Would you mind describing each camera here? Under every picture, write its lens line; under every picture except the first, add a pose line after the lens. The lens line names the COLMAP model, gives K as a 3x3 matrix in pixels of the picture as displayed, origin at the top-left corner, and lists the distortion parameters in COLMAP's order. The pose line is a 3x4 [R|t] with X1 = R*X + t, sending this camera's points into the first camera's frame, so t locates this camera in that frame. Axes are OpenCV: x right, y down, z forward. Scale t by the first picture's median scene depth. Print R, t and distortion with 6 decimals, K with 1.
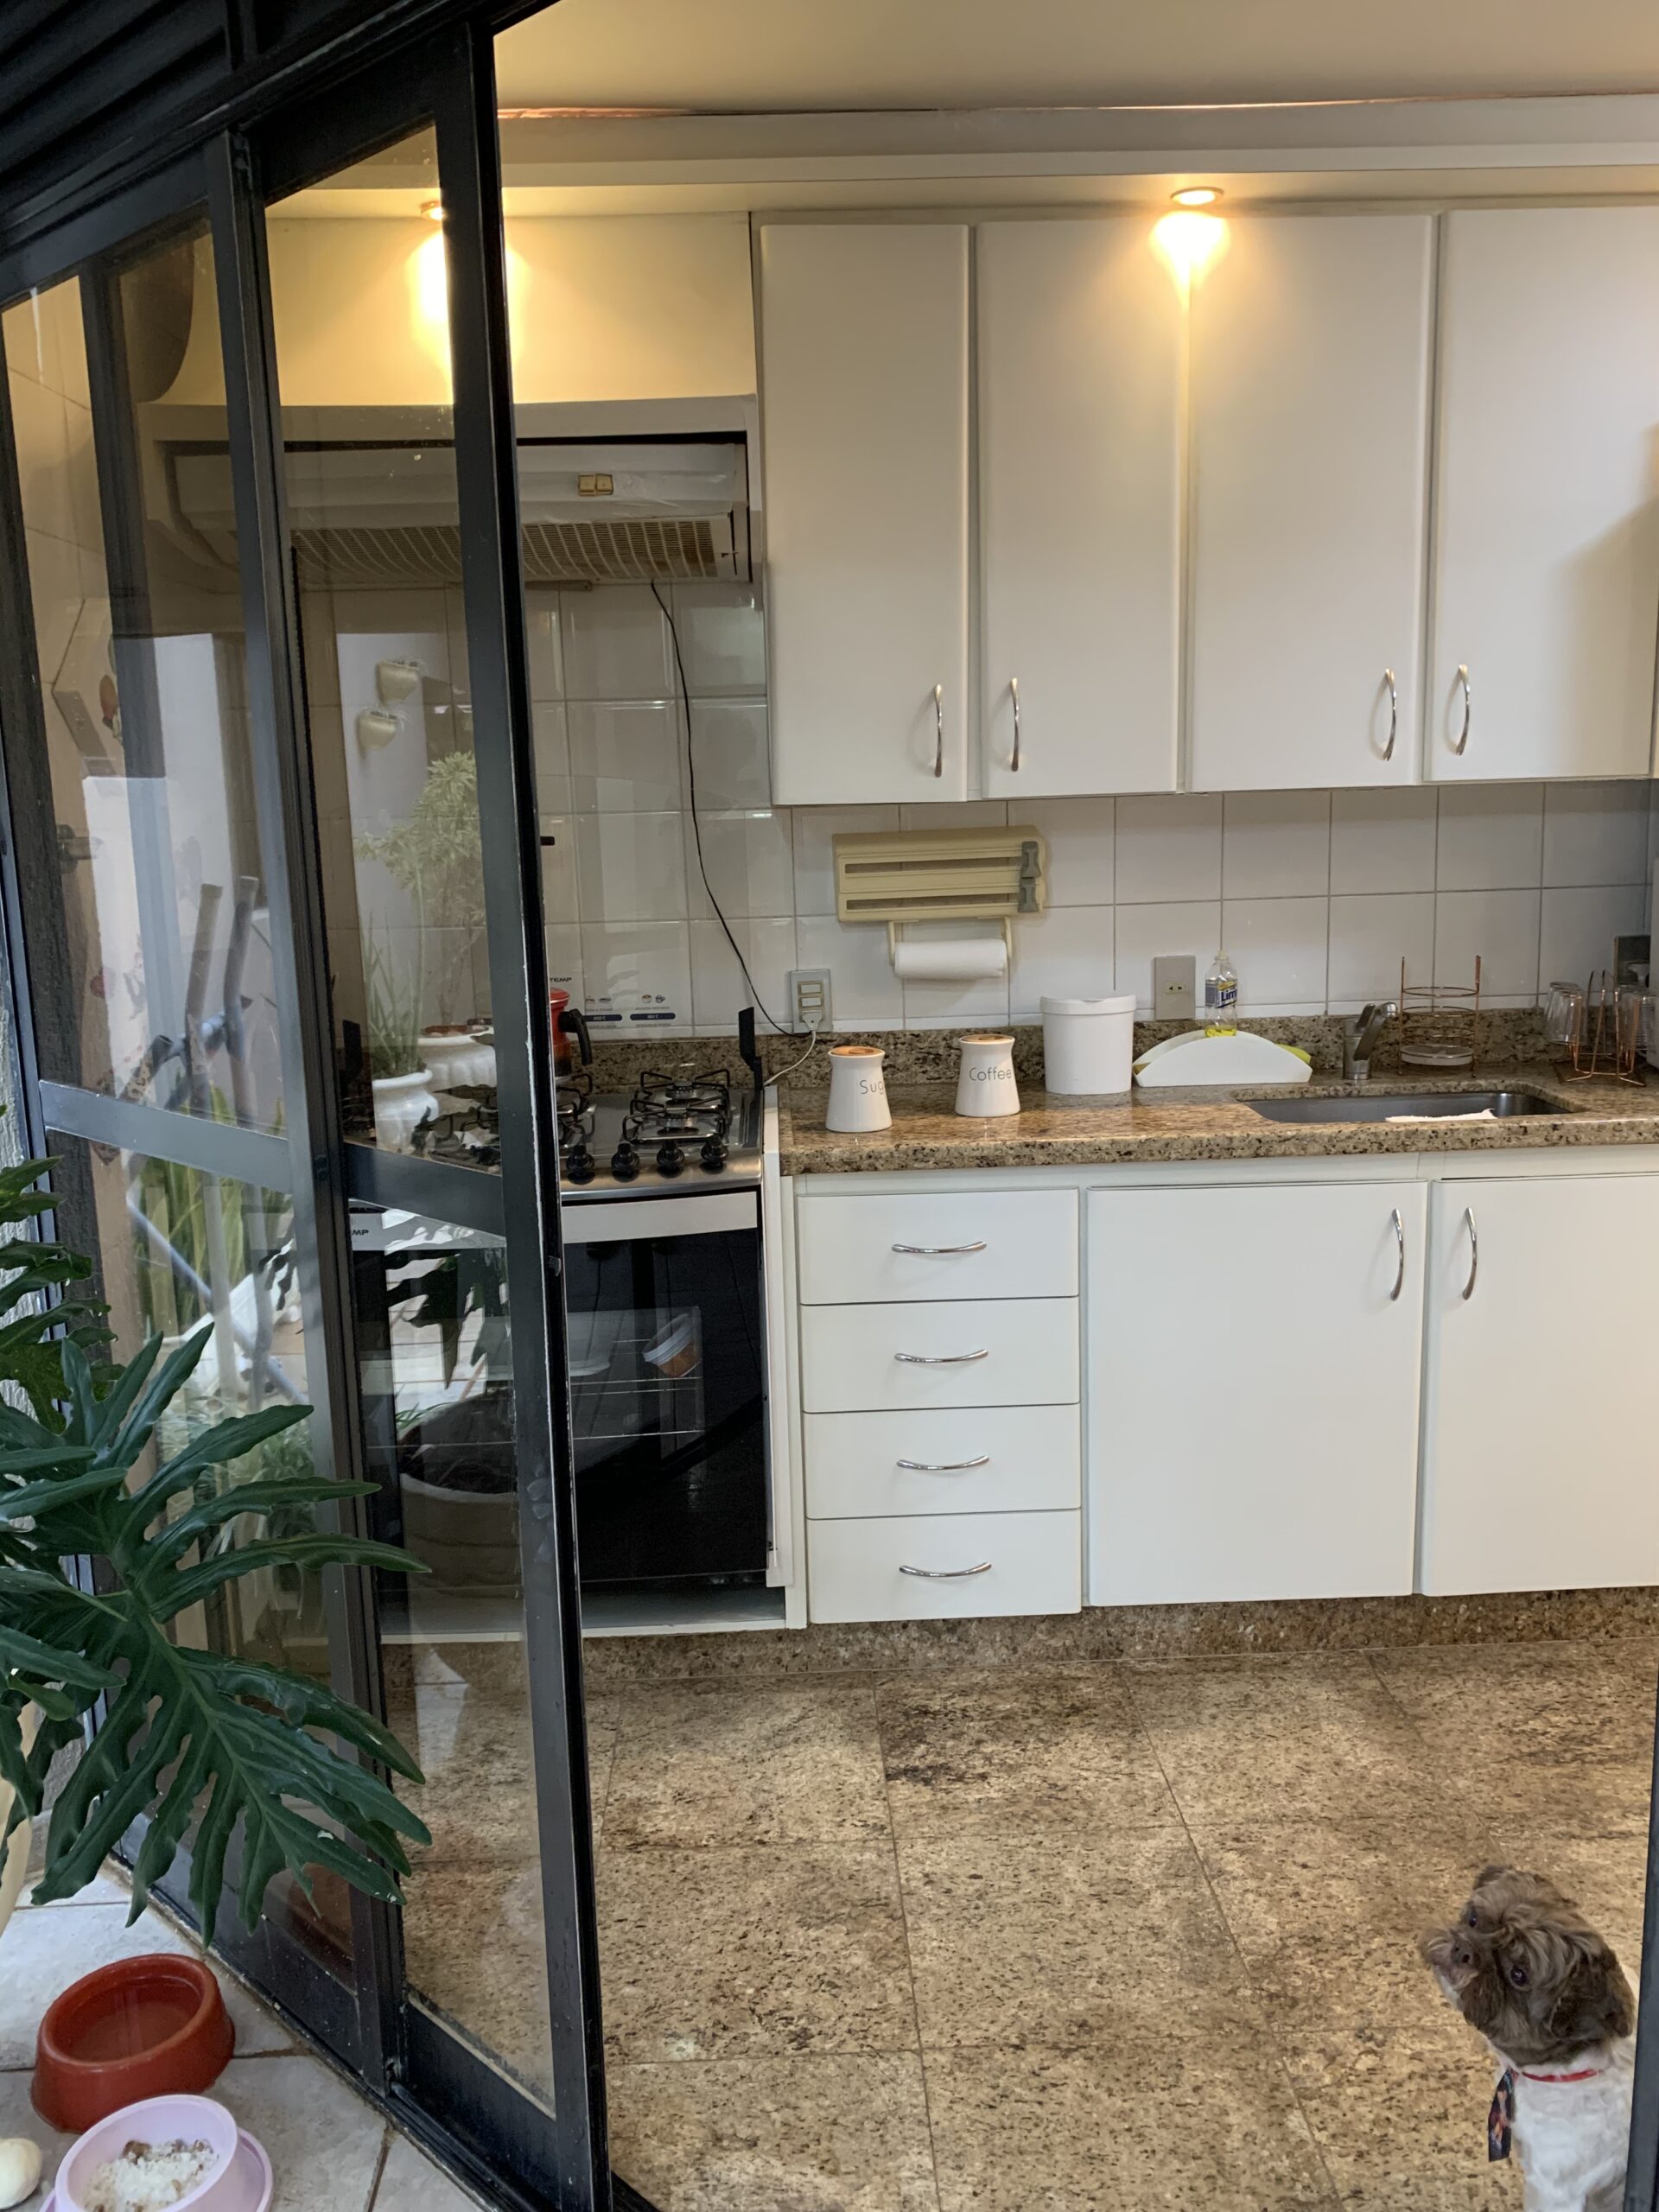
lens RADIAL K [[1692.1, 0, 832.0], [0, 1692.1, 1080.8], [0, 0, 1]] dist [0.027607, -0.038905]
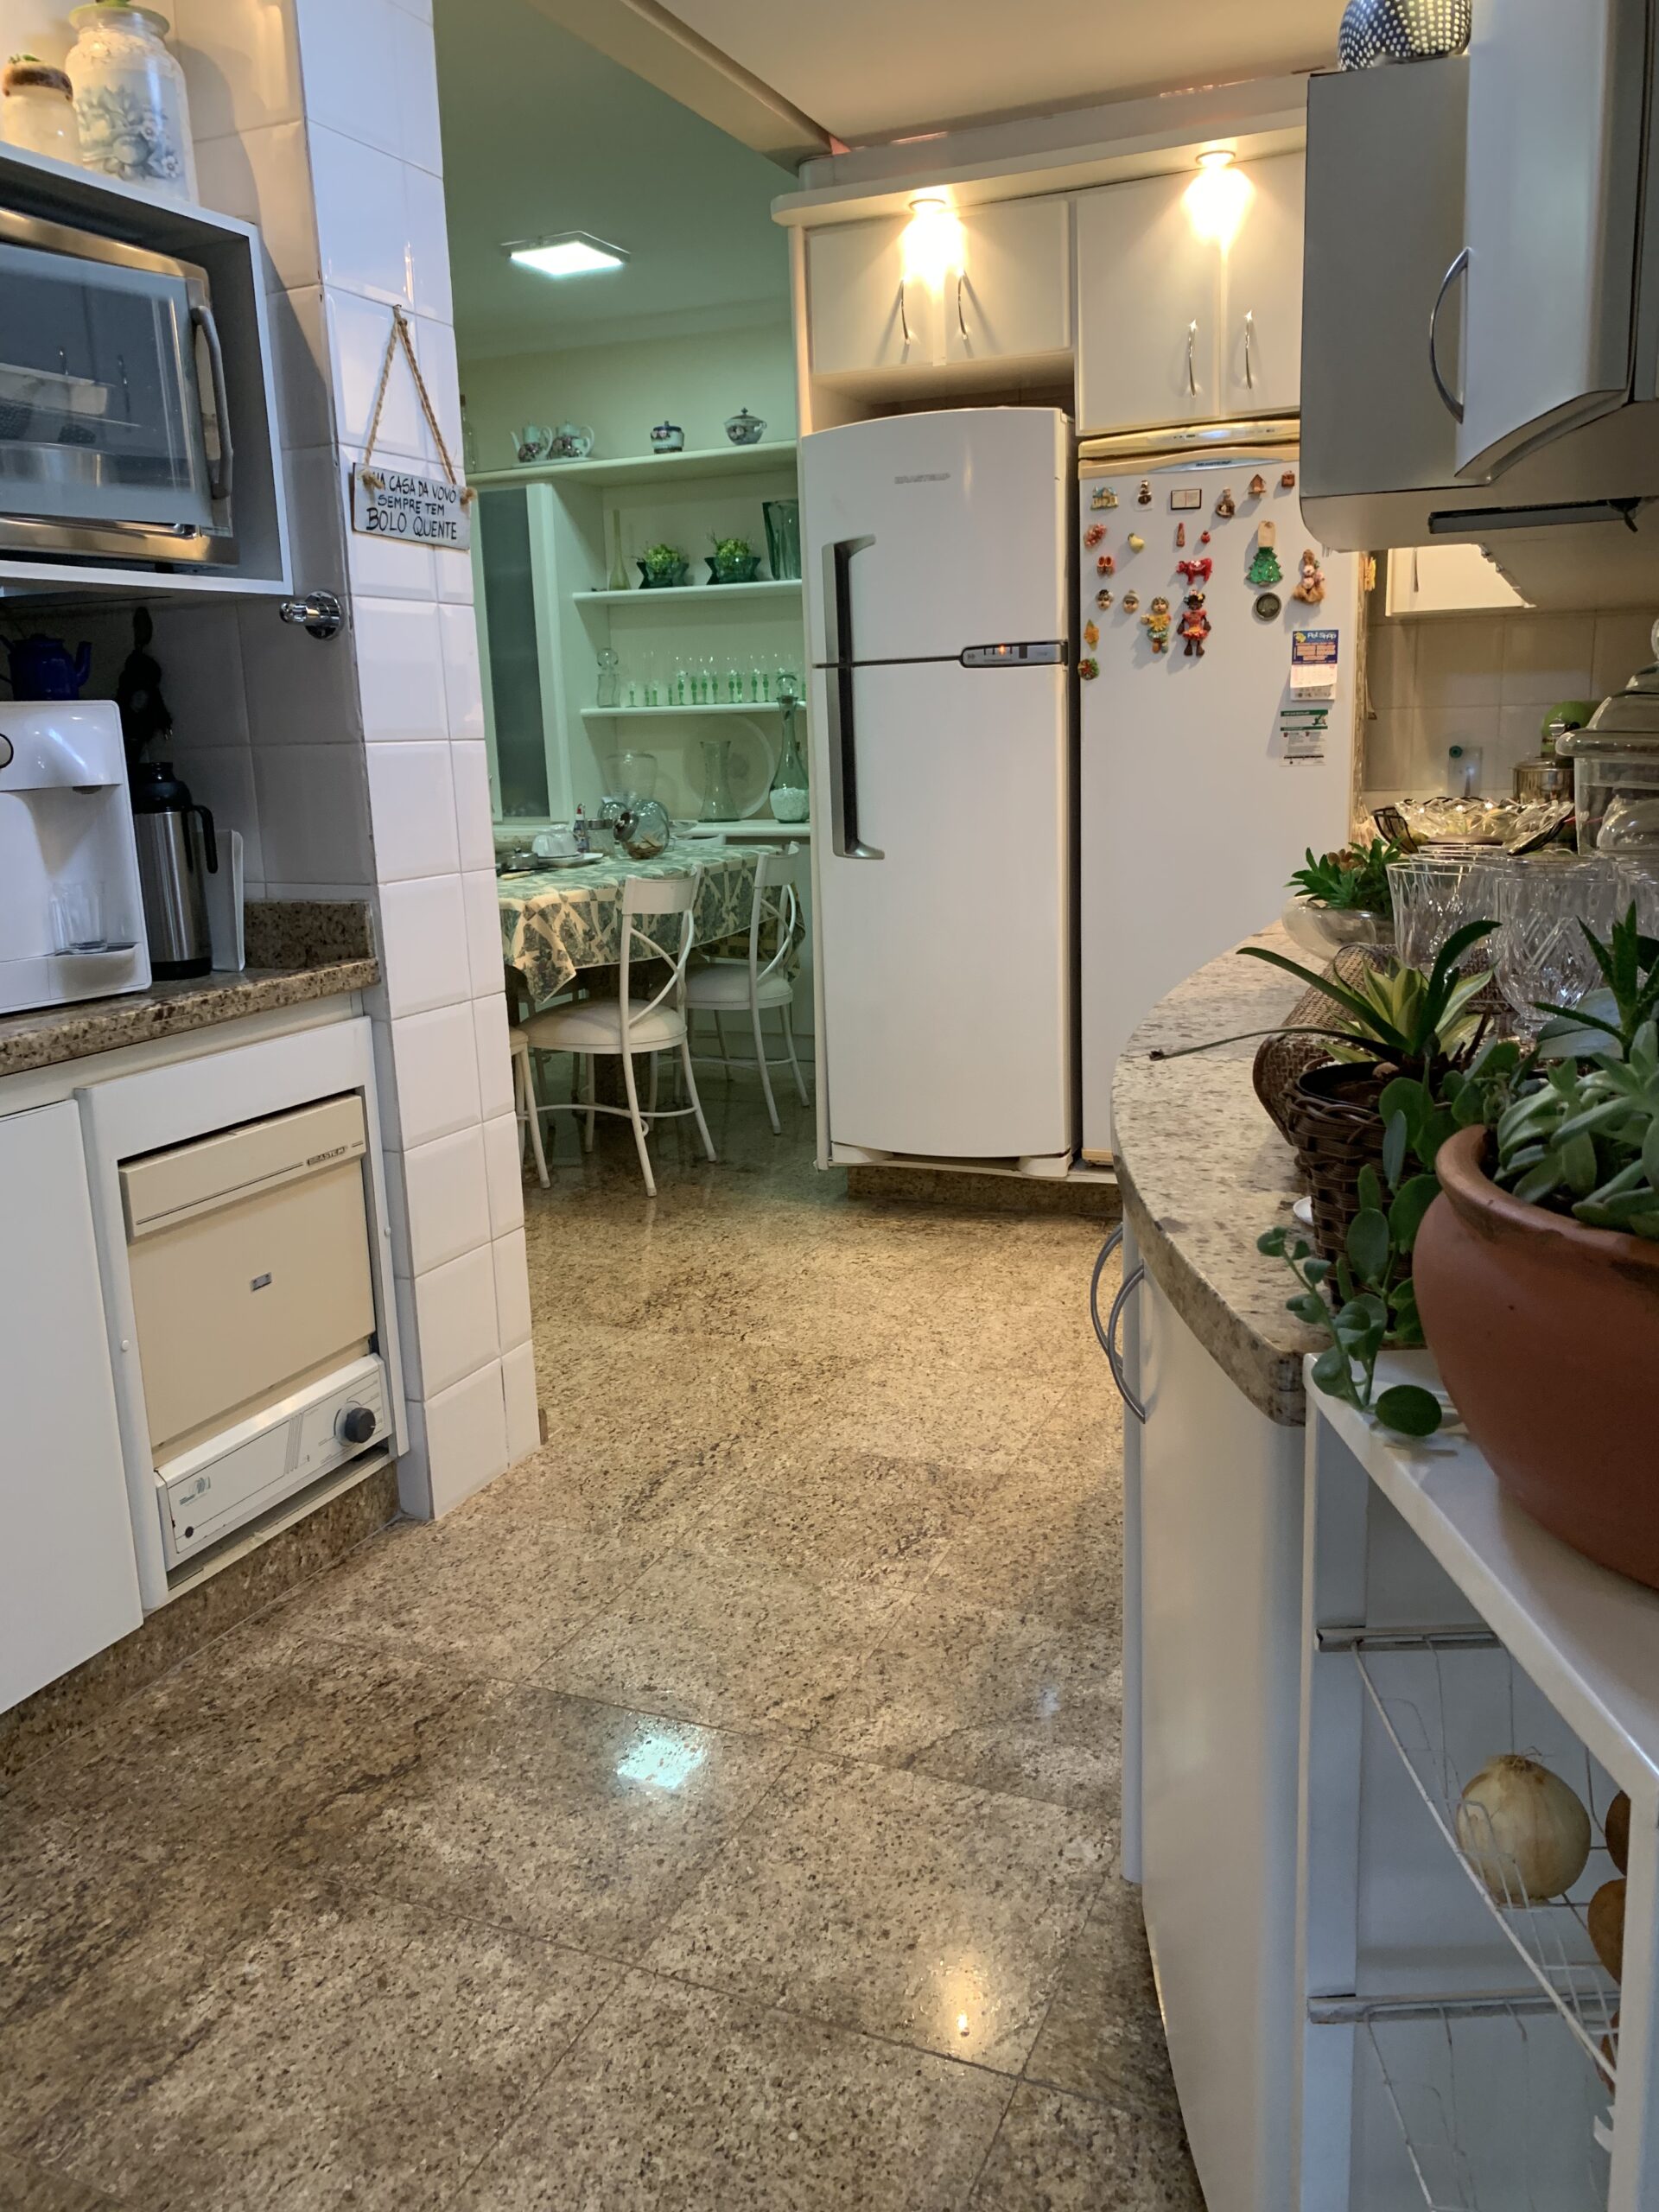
lens RADIAL K [[1692.1, 0, 846.9], [0, 1692.1, 1113.2], [0, 0, 1]] dist [0.027607, -0.038905]
pose [[0.422406, -0.185308, 0.887262, 0.018462], [0.171333, 0.977555, 0.122598, 0.025481], [-0.890066, 0.100231, 0.444675, 0.373955]]
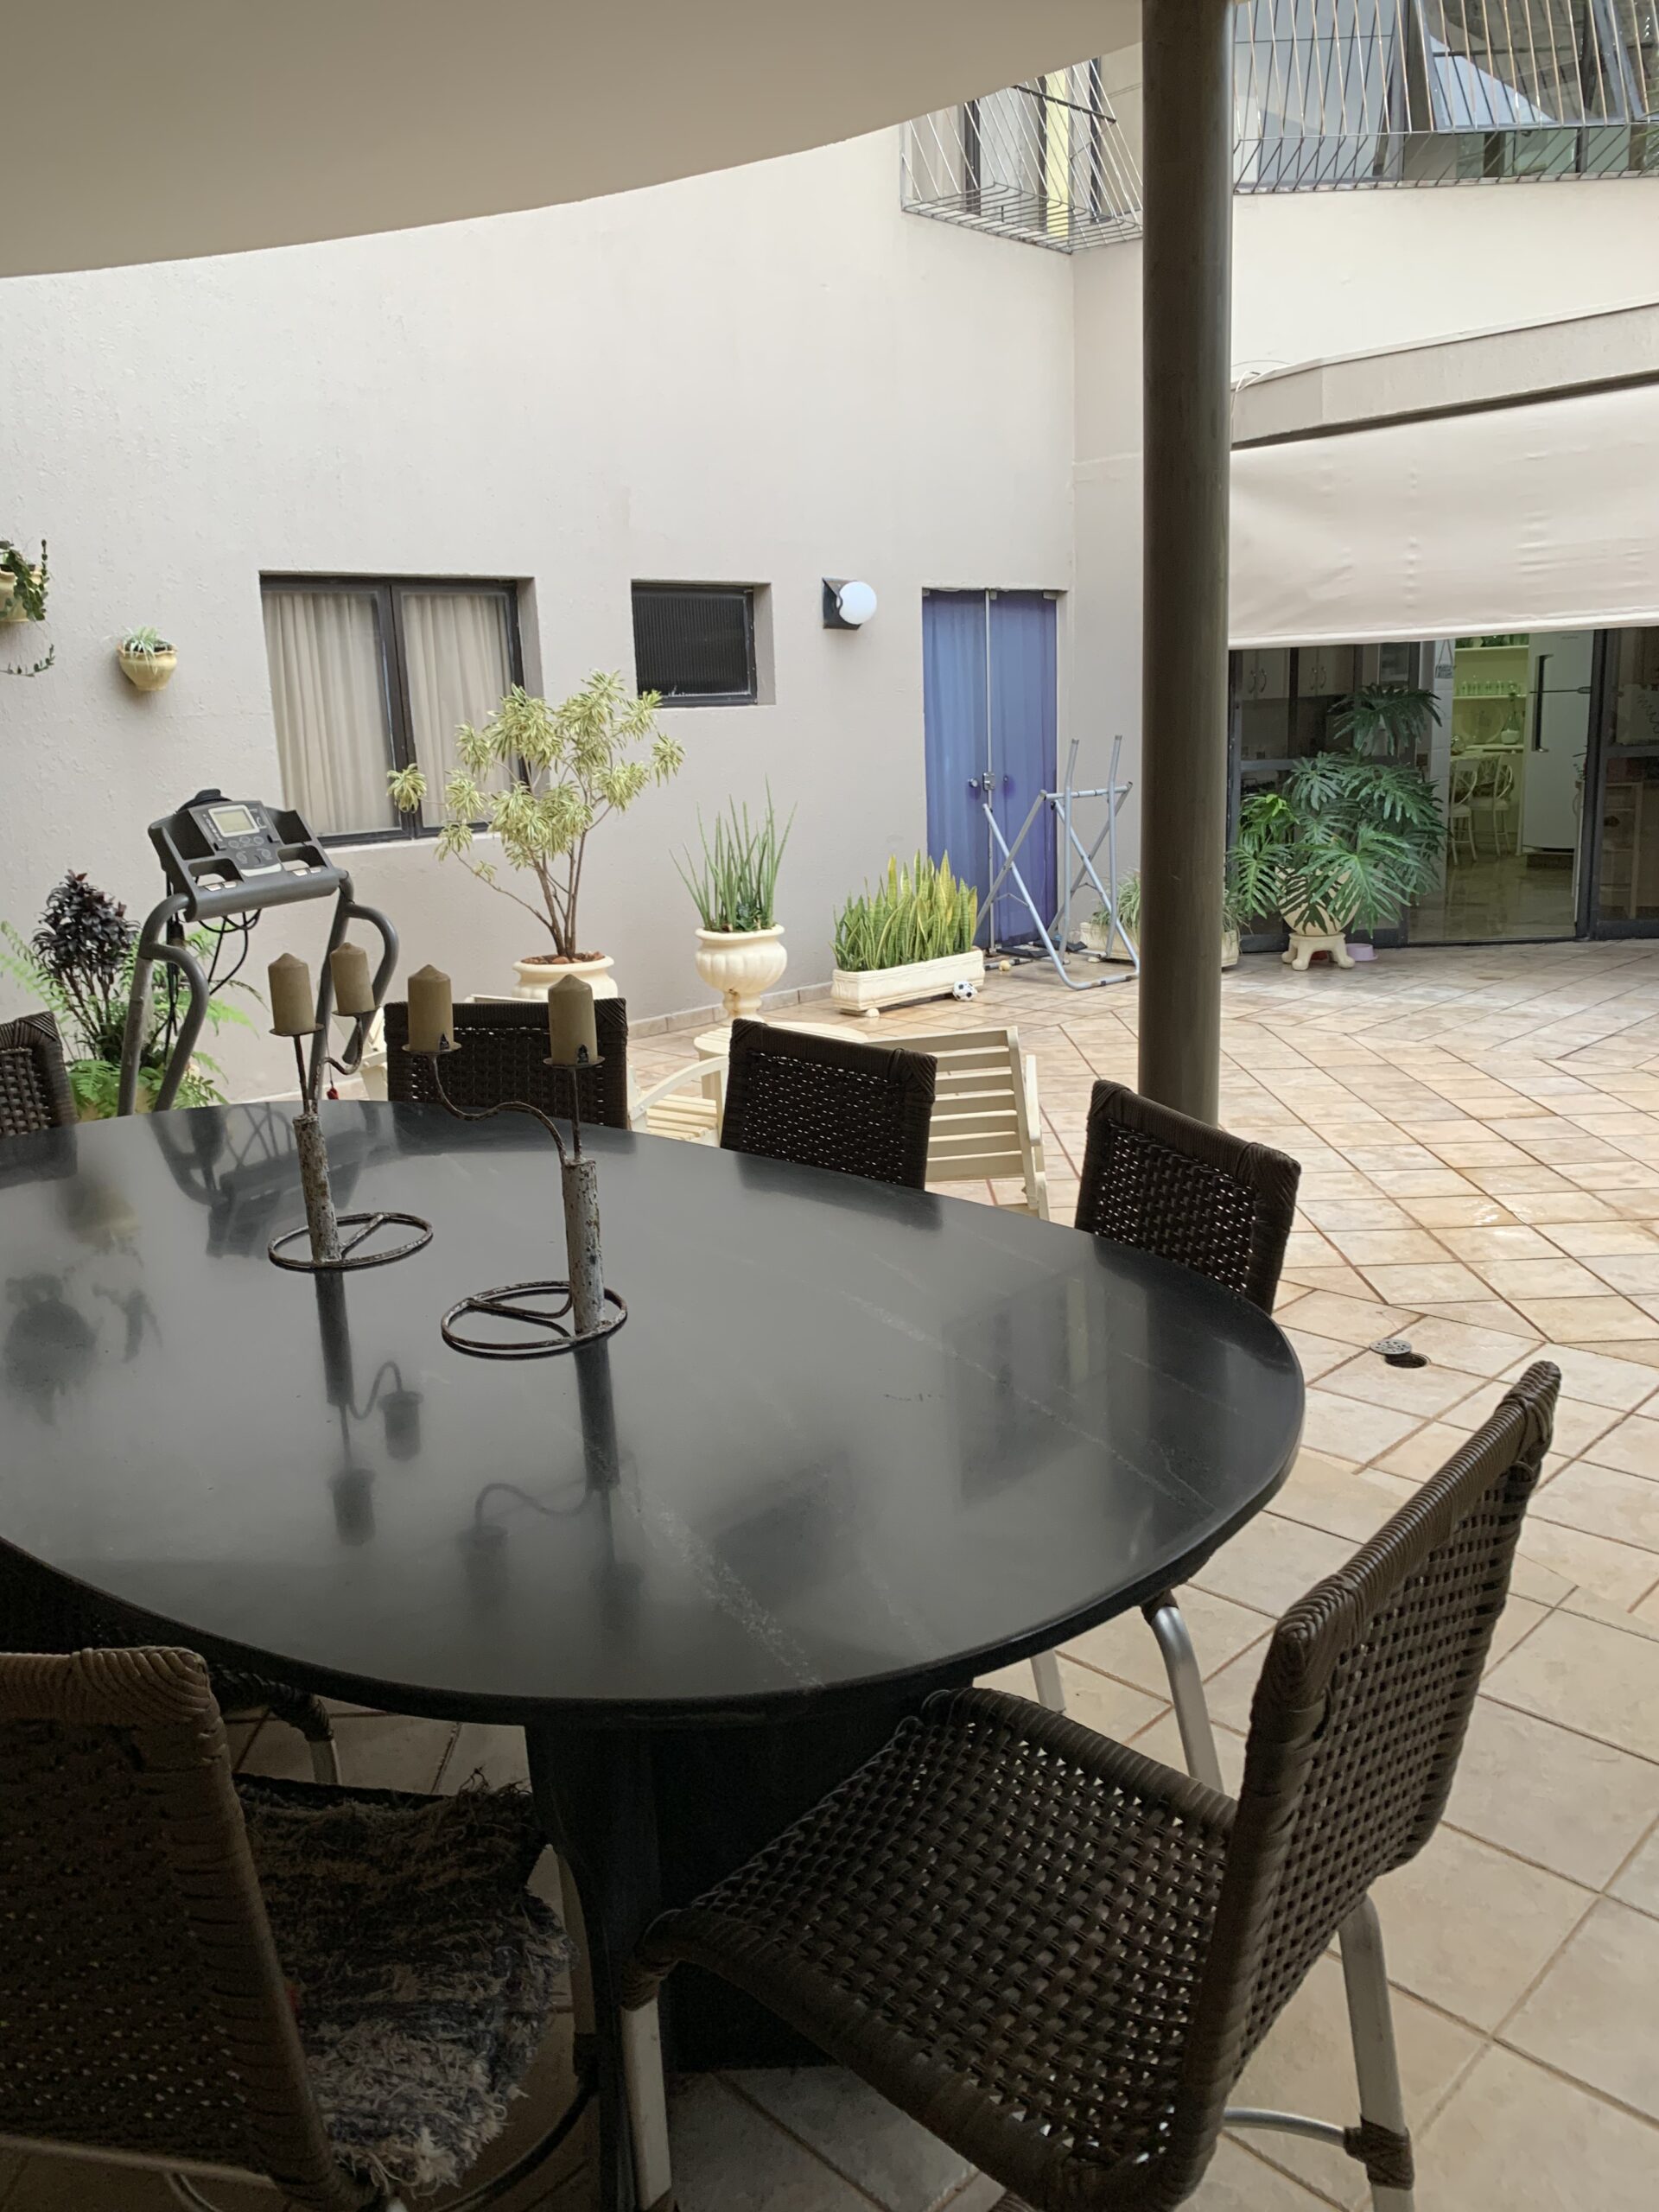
lens RADIAL K [[1692.1, 0, 837.7], [0, 1692.1, 1093.9], [0, 0, 1]] dist [0.027607, -0.038905]
pose [[0.724546, -0.159014, 0.670633, -3.672303], [0.140015, 0.986691, 0.082684, 0.287243], [-0.674855, 0.033990, 0.737167, -1.272544]]
